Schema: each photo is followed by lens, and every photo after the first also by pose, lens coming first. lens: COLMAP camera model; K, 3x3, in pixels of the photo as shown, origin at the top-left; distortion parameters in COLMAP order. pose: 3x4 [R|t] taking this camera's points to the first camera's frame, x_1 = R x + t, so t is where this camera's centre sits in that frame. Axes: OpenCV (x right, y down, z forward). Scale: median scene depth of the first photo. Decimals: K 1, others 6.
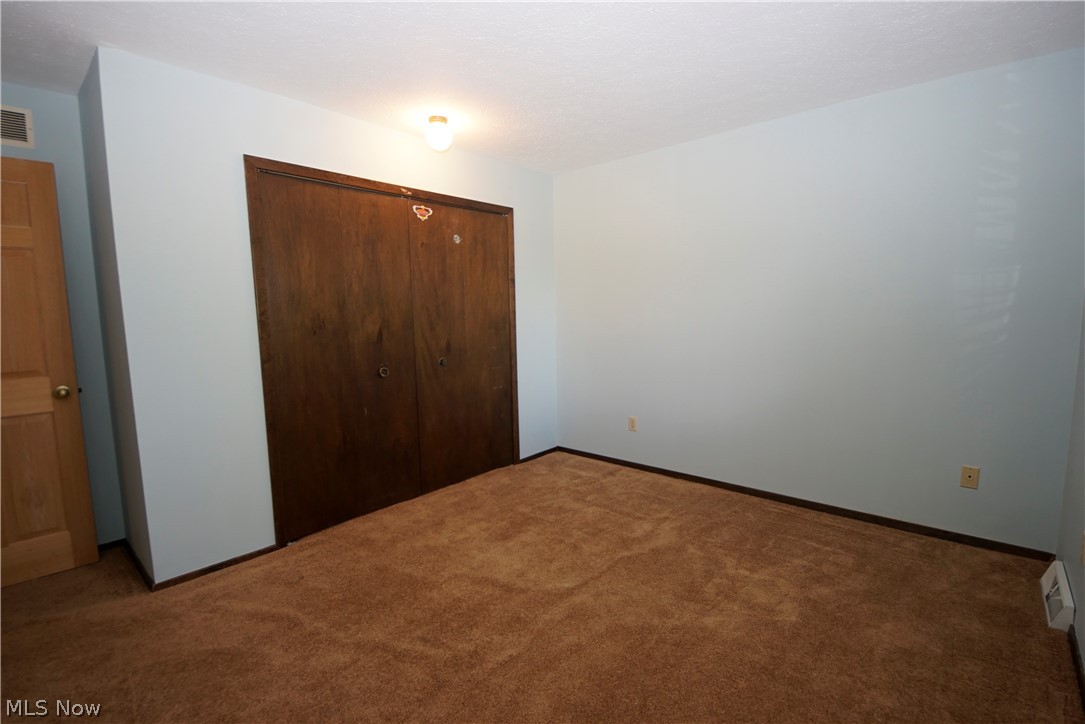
lens RADIAL K [[492.8, 0, 544.1], [0, 492.8, 362.6], [0, 0, 1]] dist [0.010603, -0.007308]
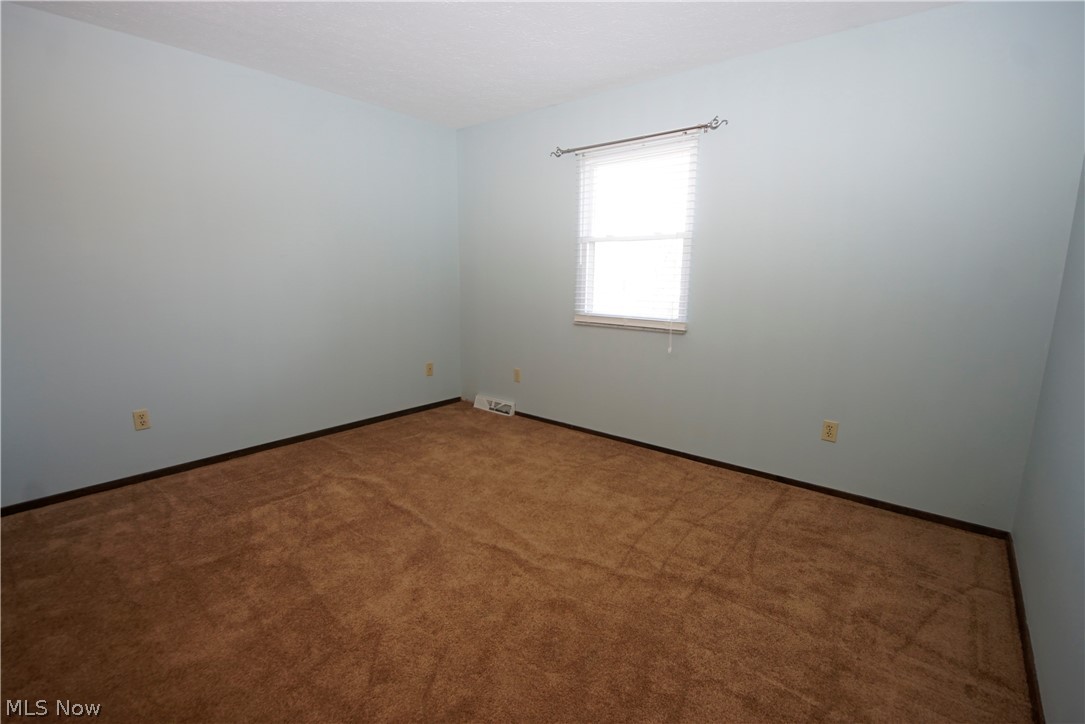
lens RADIAL K [[492.8, 0, 543.8], [0, 492.8, 361.5], [0, 0, 1]] dist [0.010603, -0.007308]
pose [[-0.019237, -0.168778, 0.985466, -0.679076], [0.094812, 0.980899, 0.169847, -0.033478], [-0.995309, 0.096702, -0.002867, 0.534441]]
